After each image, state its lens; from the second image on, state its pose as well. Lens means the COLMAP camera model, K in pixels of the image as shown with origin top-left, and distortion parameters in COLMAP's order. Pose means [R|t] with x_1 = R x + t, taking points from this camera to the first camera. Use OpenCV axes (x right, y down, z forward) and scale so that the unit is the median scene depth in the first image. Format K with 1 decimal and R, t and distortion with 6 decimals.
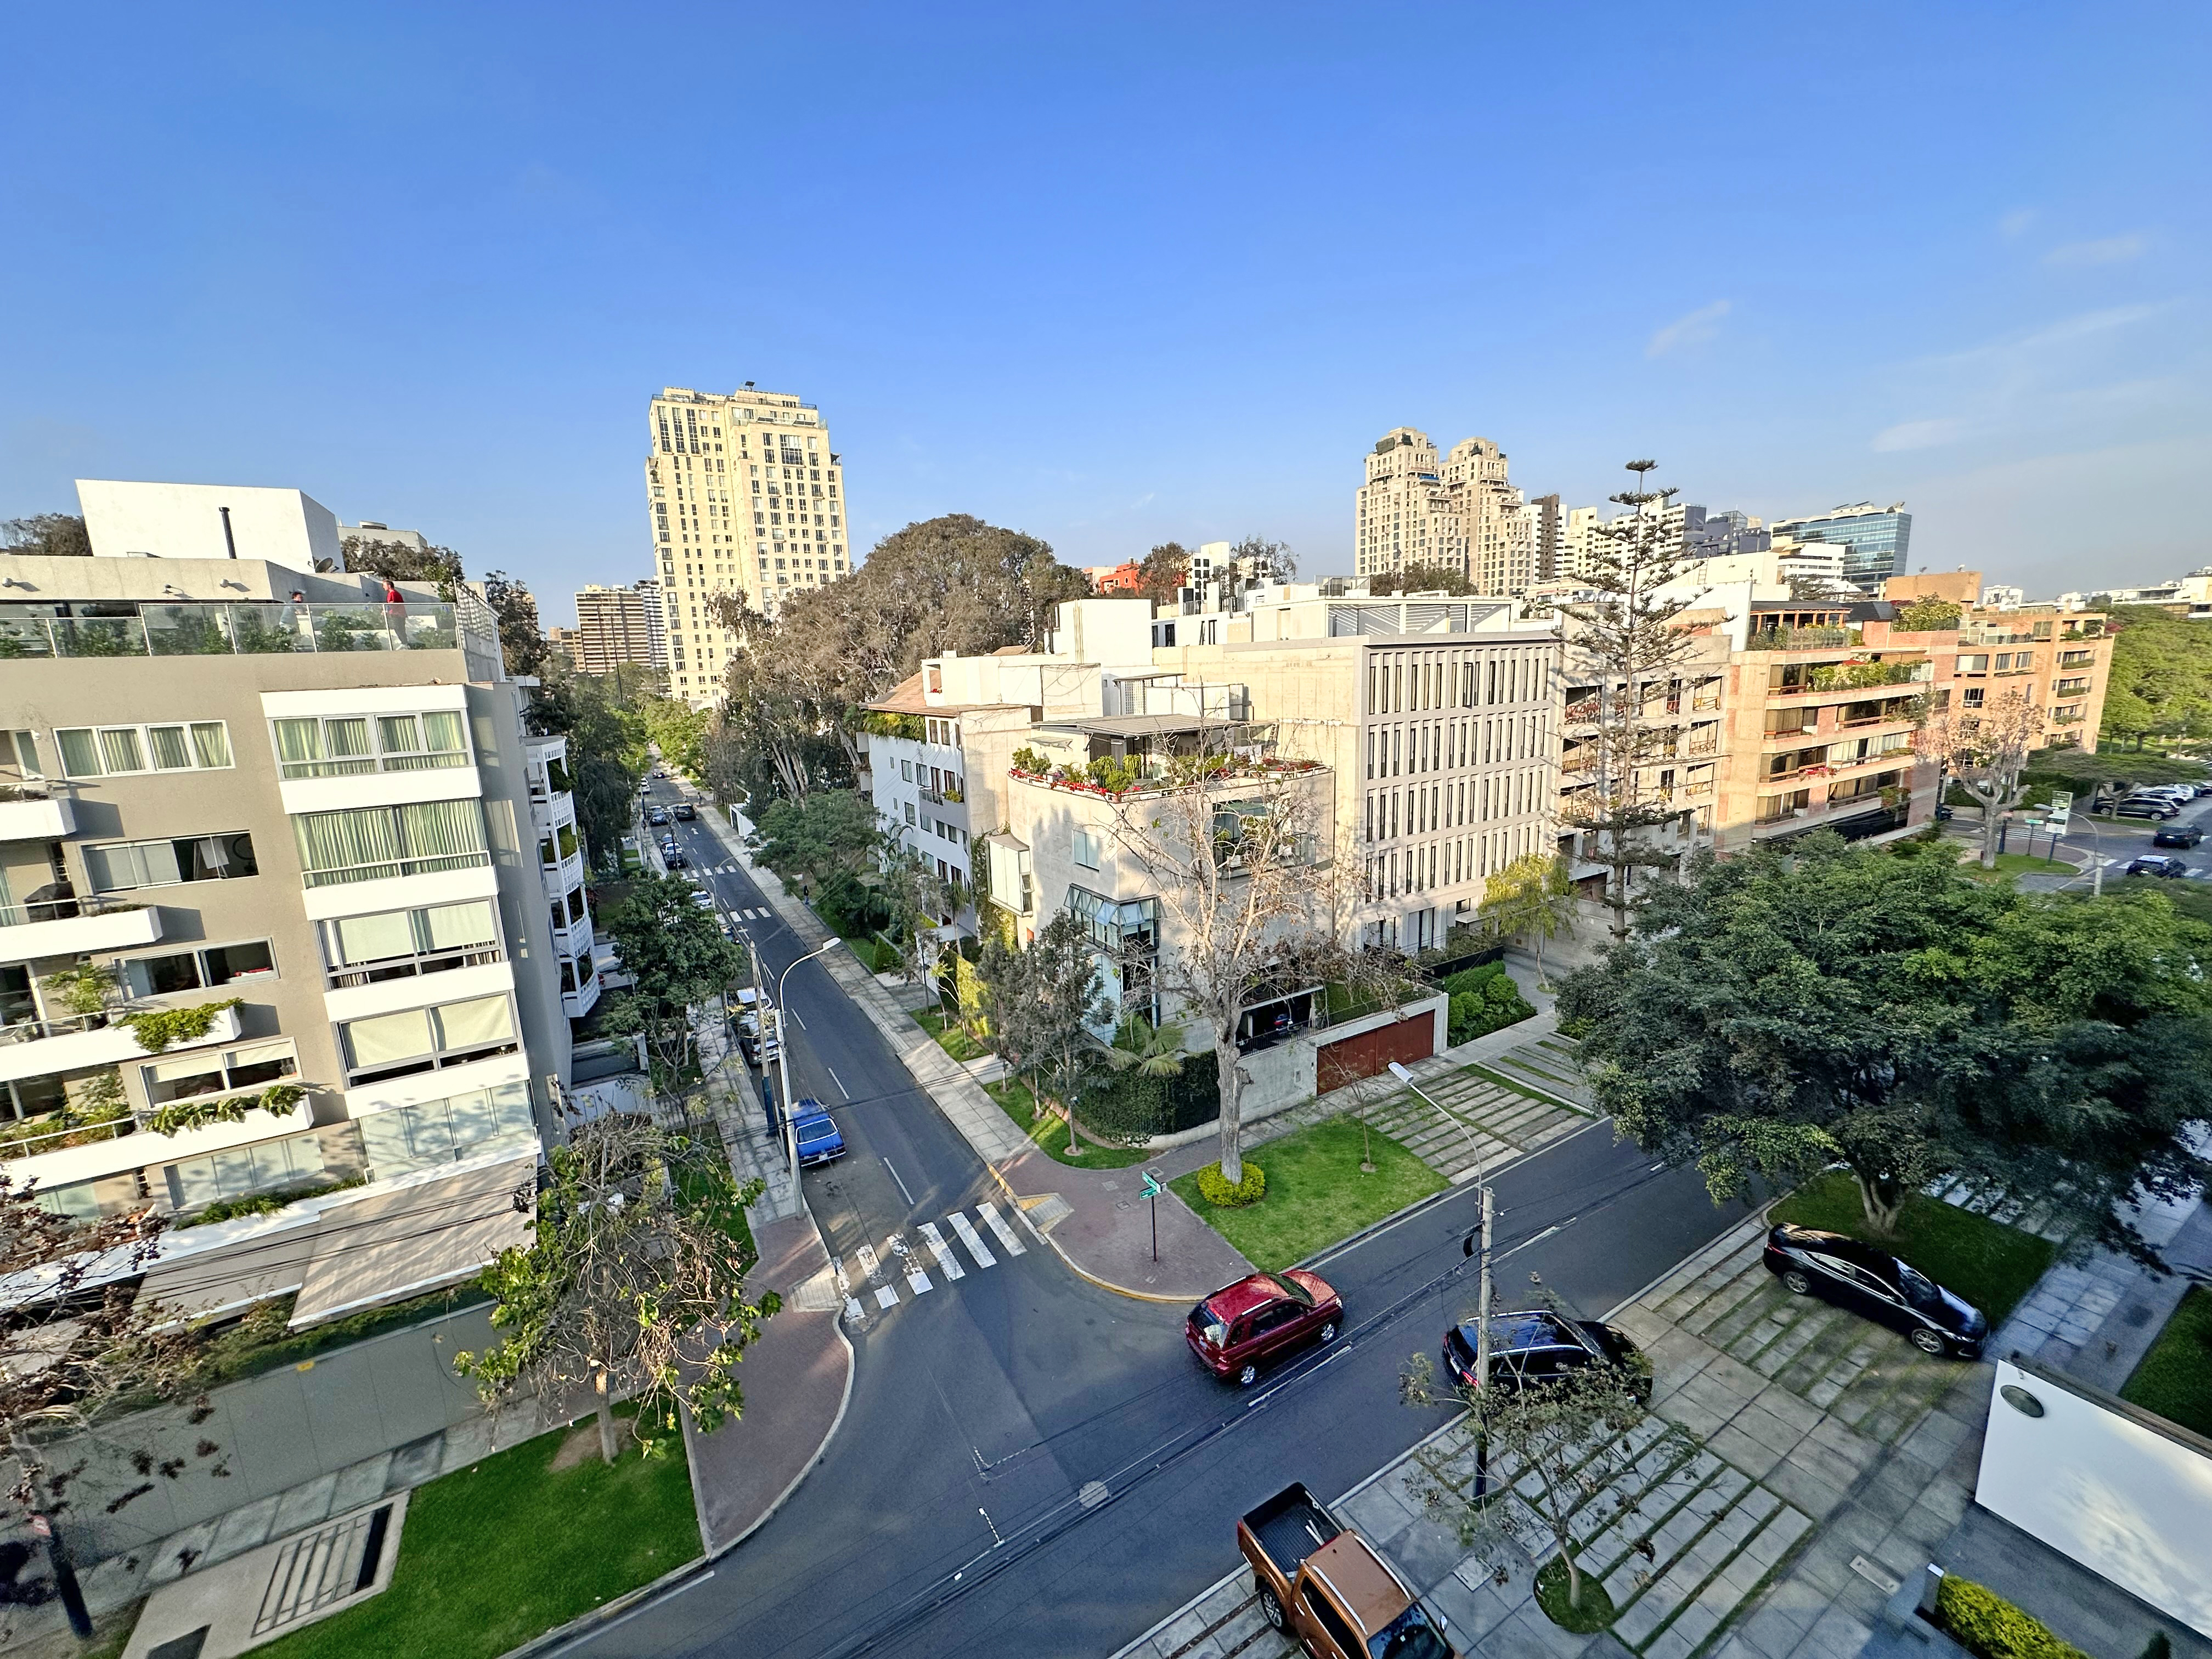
lens RADIAL K [[883.7, 0, 1106.0], [0, 883.7, 829.5], [0, 0, 1]] dist [-0.003386, 0.001068]
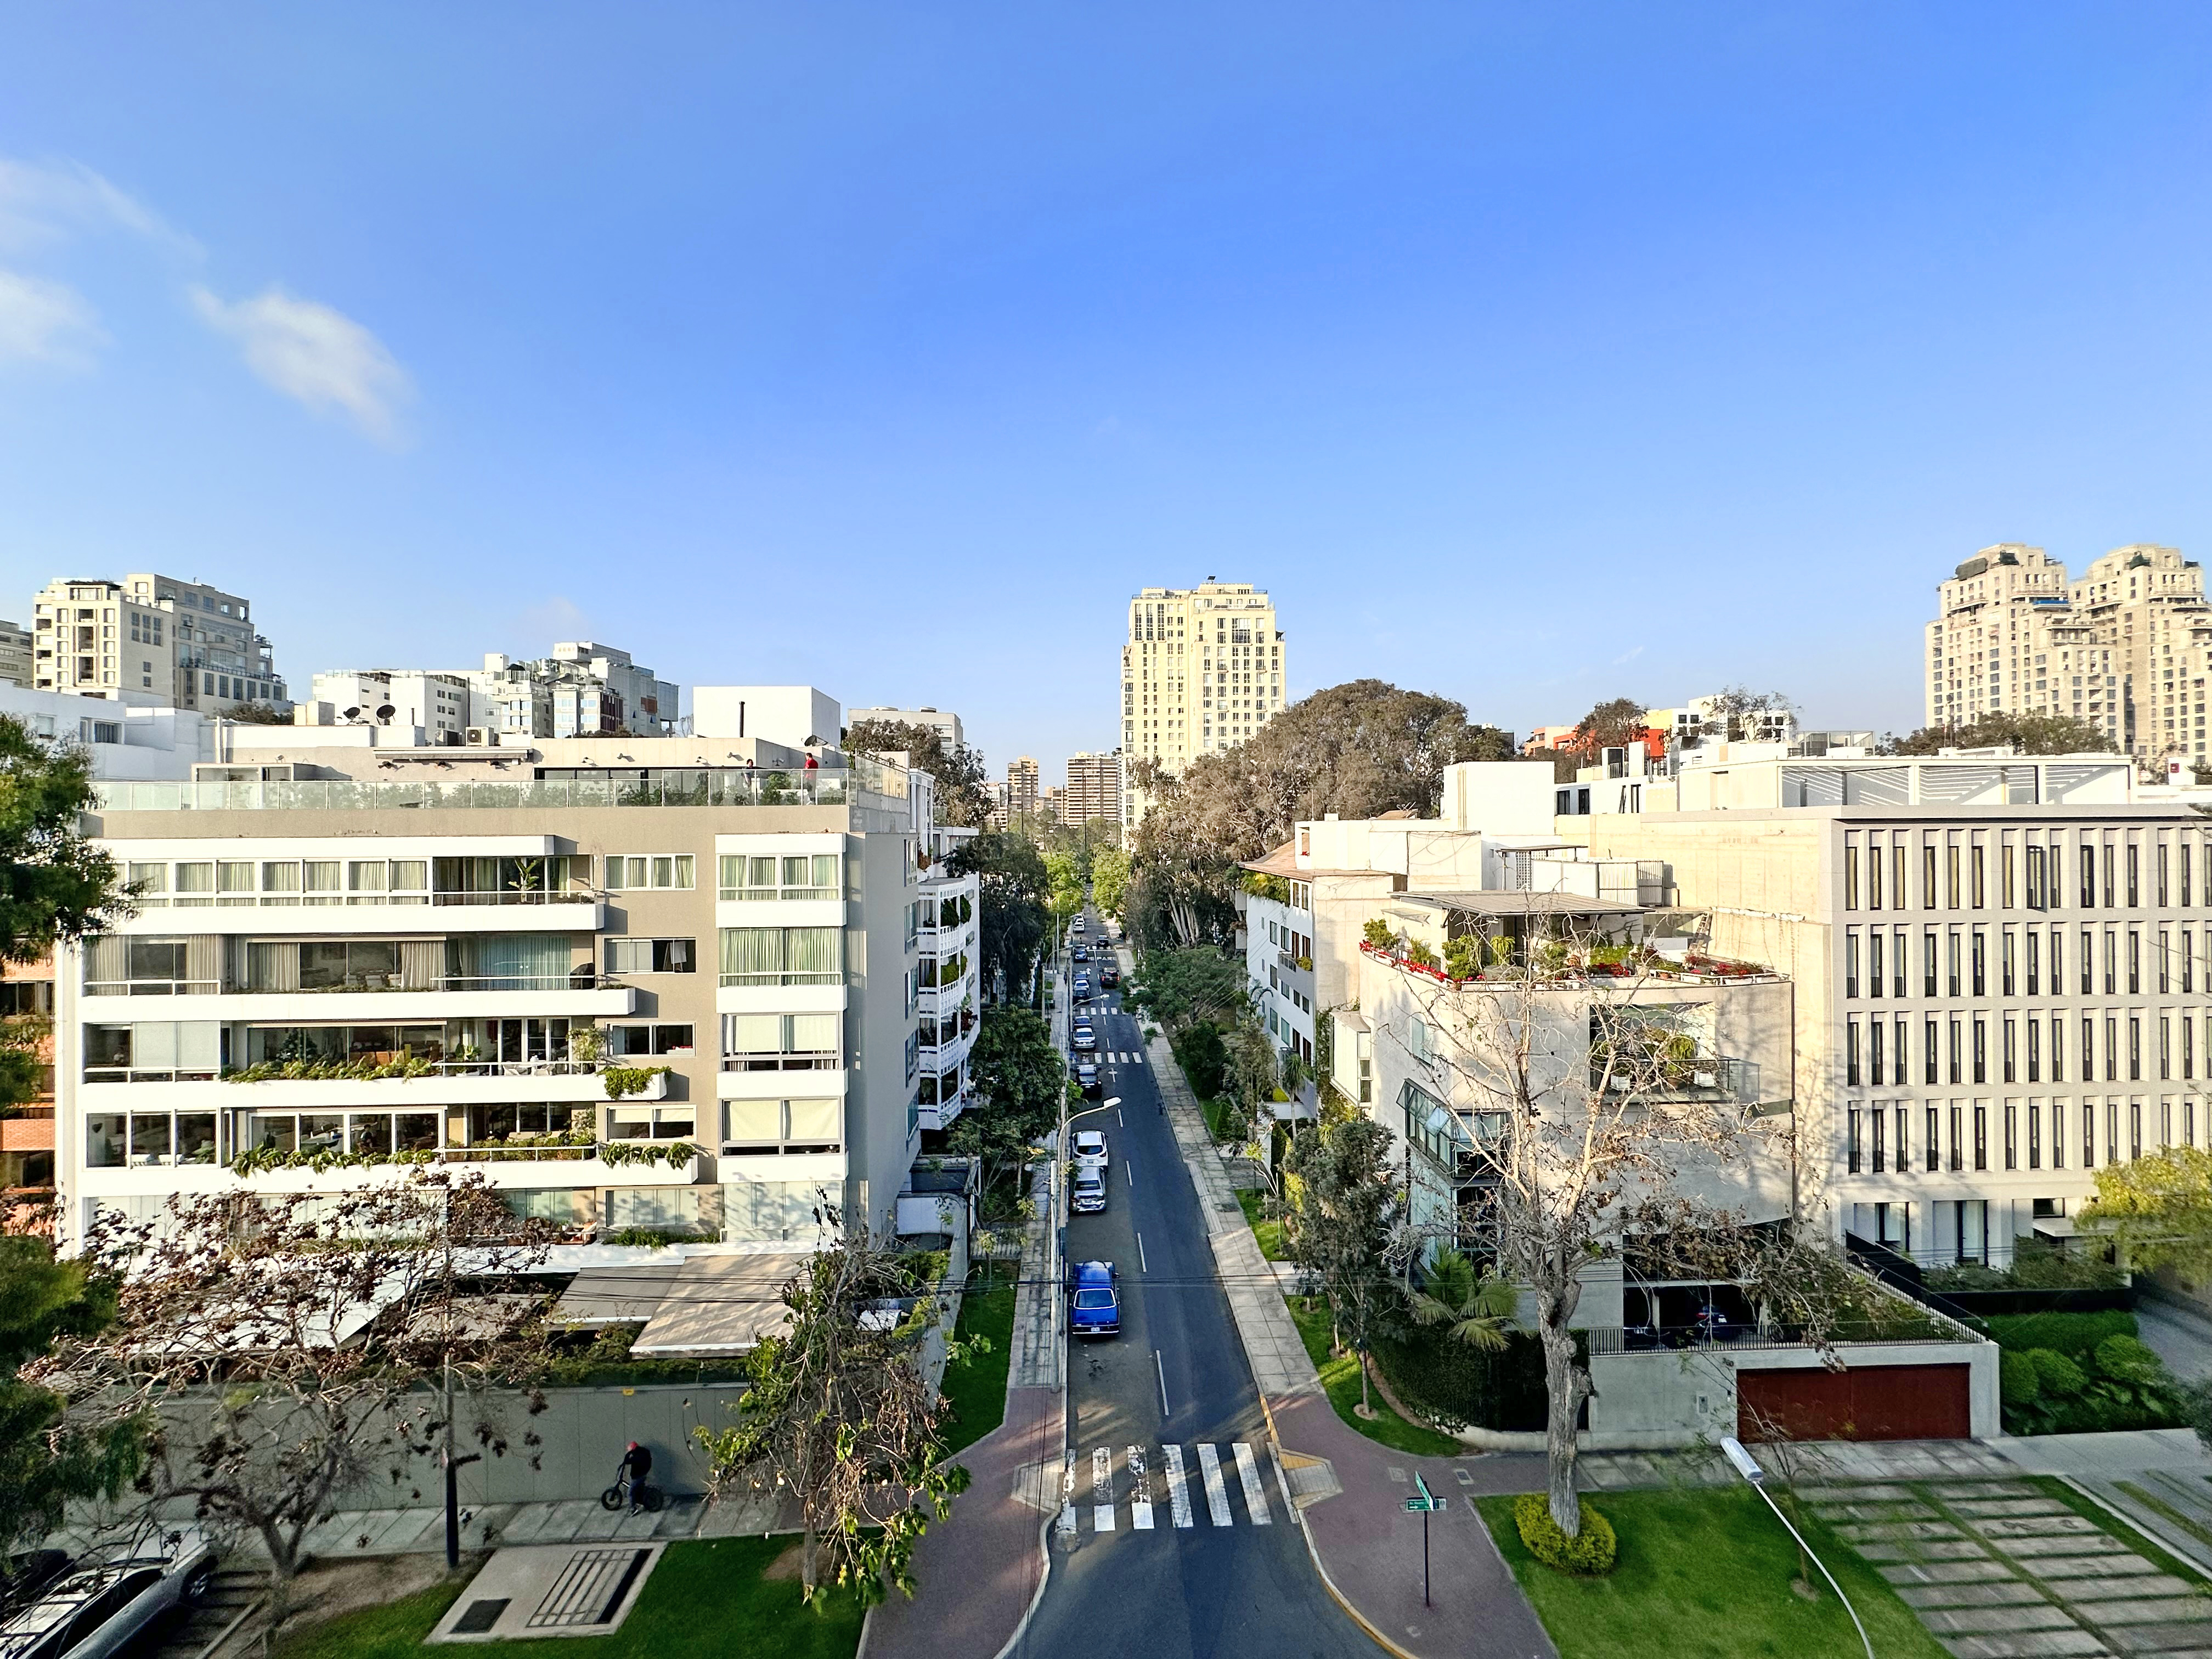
lens RADIAL K [[883.7, 0, 1106.0], [0, 883.7, 829.5], [0, 0, 1]] dist [-0.003386, 0.001068]
pose [[0.881983, 0.029584, -0.470352, 0.094965], [-0.112786, 0.982276, -0.149708, -0.015298], [0.457587, 0.185089, 0.869688, 0.056051]]
